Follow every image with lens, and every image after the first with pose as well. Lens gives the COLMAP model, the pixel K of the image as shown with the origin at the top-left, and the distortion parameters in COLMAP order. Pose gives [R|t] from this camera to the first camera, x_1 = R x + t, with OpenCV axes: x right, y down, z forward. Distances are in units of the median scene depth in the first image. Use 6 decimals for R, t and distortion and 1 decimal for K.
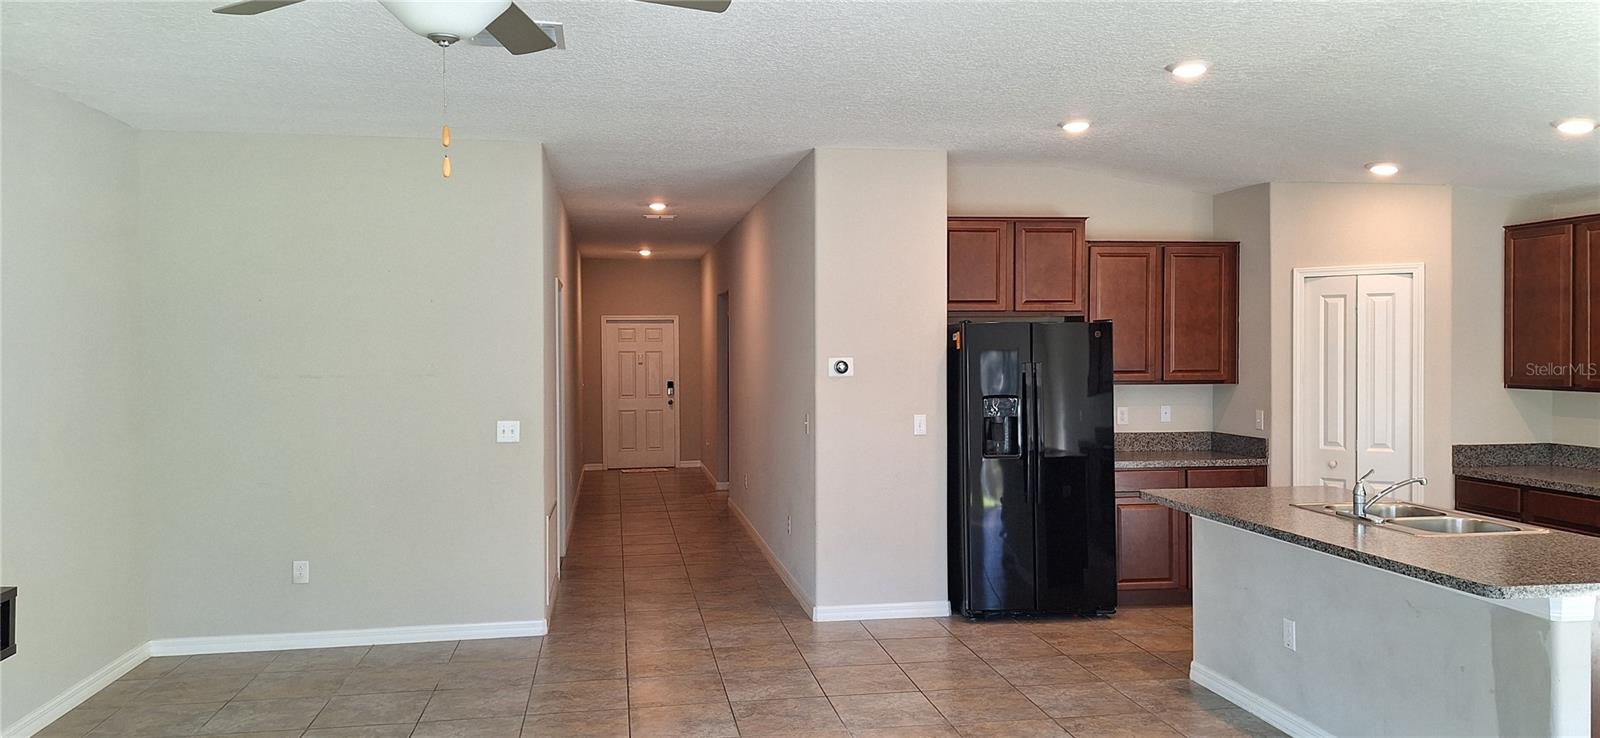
lens RADIAL K [[1098.7, 0, 797.6], [0, 1098.7, 365.7], [0, 0, 1]] dist [0.075893, -0.028367]
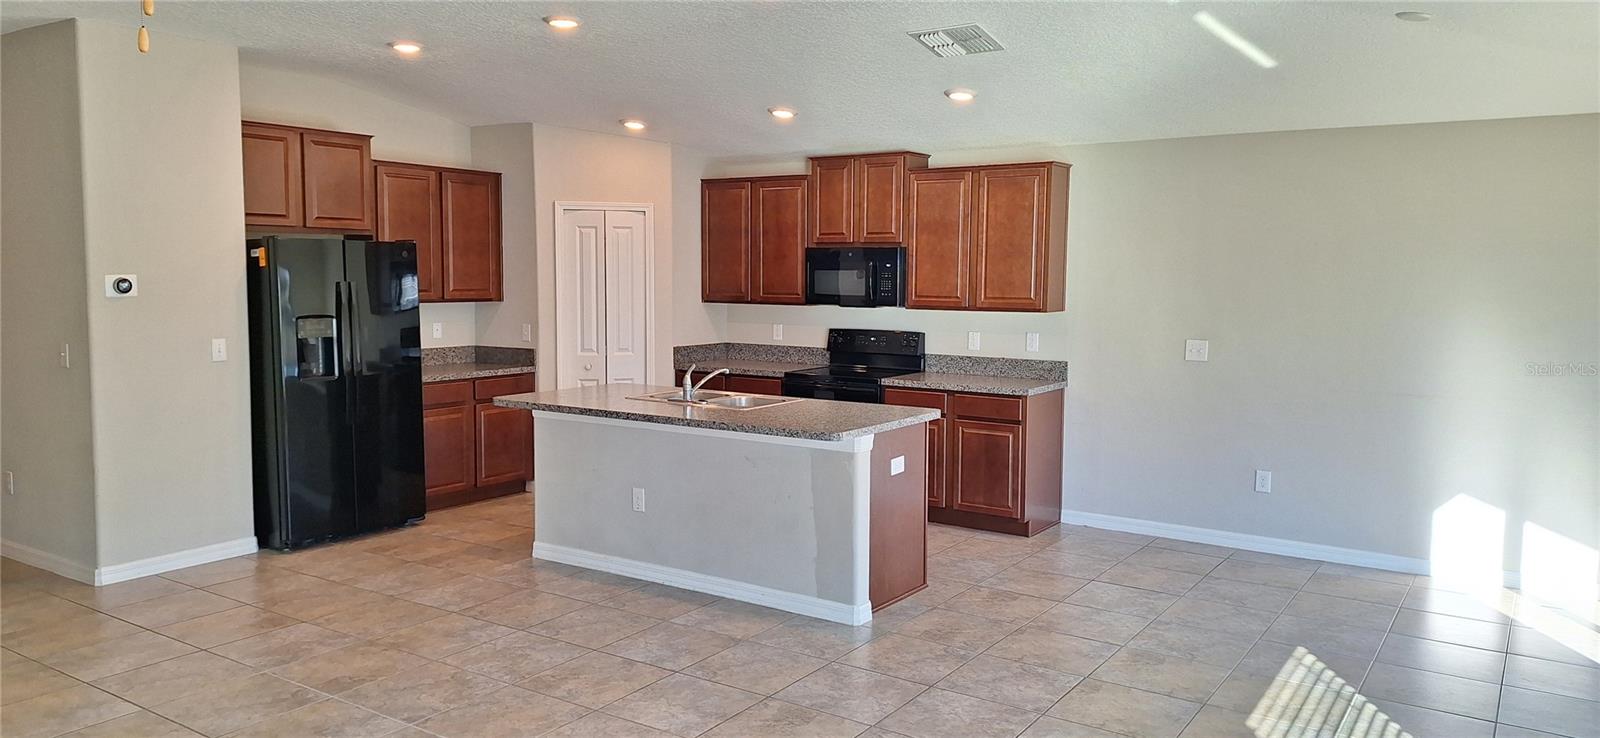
lens RADIAL K [[1098.7, 0, 802.2], [0, 1098.7, 368.4], [0, 0, 1]] dist [0.075893, -0.028367]
pose [[0.685348, -0.055802, 0.726075, -0.228821], [0.000508, 0.997096, 0.076152, -0.000965], [-0.728216, -0.051822, 0.683386, 0.020723]]
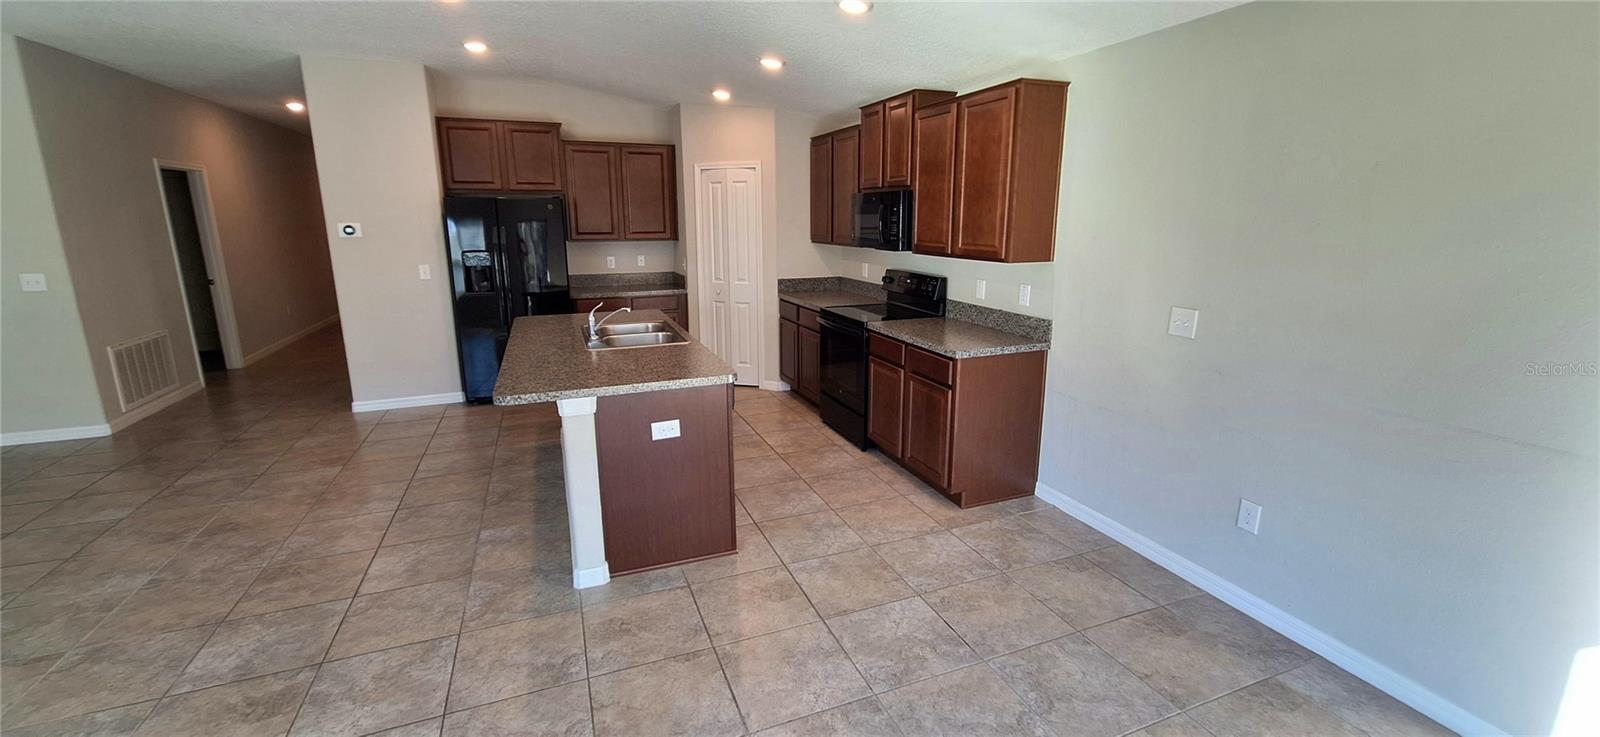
lens RADIAL K [[646.3, 0, 784.9], [0, 646.3, 359.4], [0, 0, 1]] dist [0.001146, 0.000831]
pose [[0.975169, -0.045108, 0.216818, 0.373721], [0.000461, 0.979448, 0.201696, -0.003444], [-0.221460, -0.196587, 0.955148, 0.088002]]
